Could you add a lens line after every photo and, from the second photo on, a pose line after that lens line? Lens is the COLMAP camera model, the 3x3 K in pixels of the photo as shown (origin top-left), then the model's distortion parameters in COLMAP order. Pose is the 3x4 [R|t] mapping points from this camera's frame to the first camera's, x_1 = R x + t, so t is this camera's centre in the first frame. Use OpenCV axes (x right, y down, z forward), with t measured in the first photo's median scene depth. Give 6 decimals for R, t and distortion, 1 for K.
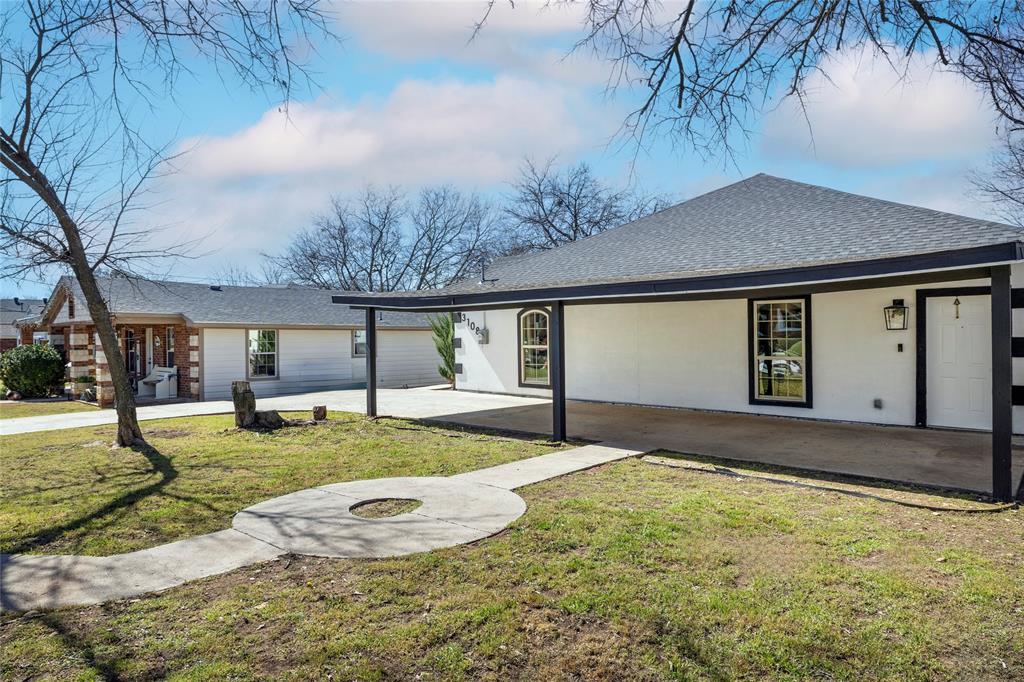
lens RADIAL K [[610.9, 0, 512.0], [0, 610.9, 339.5], [0, 0, 1]] dist [-0.000834, -0.000160]
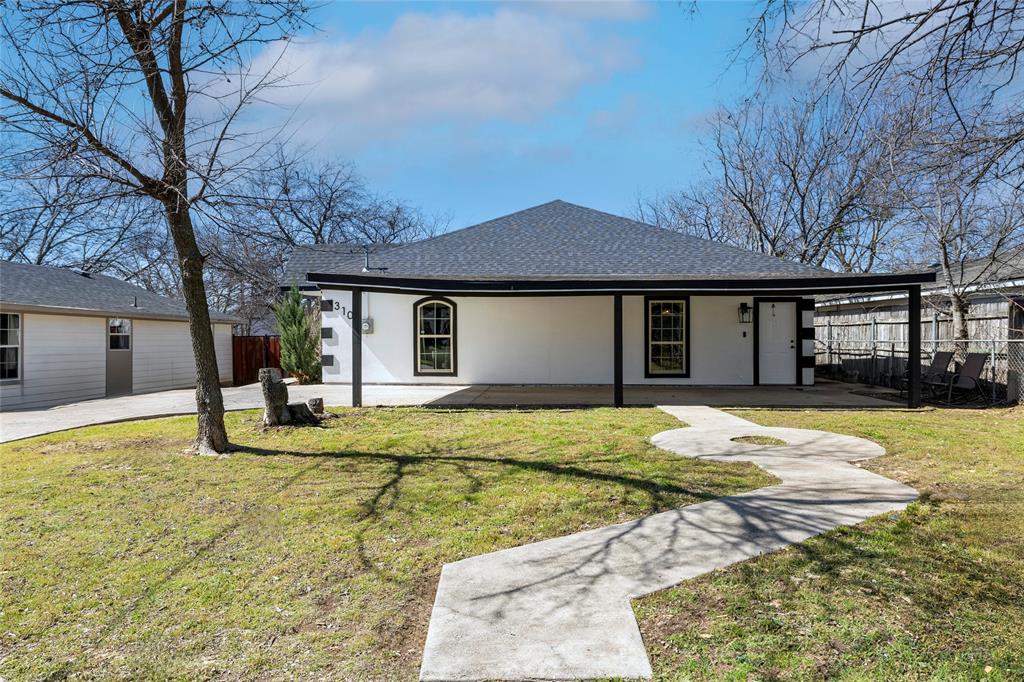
lens RADIAL K [[610.9, 0, 512.6], [0, 610.9, 341.8], [0, 0, 1]] dist [-0.000834, -0.000160]
pose [[0.771379, 0.003445, 0.636366, -0.678383], [-0.001189, 0.999991, -0.003972, 0.032887], [-0.636375, 0.002307, 0.771377, 0.156904]]
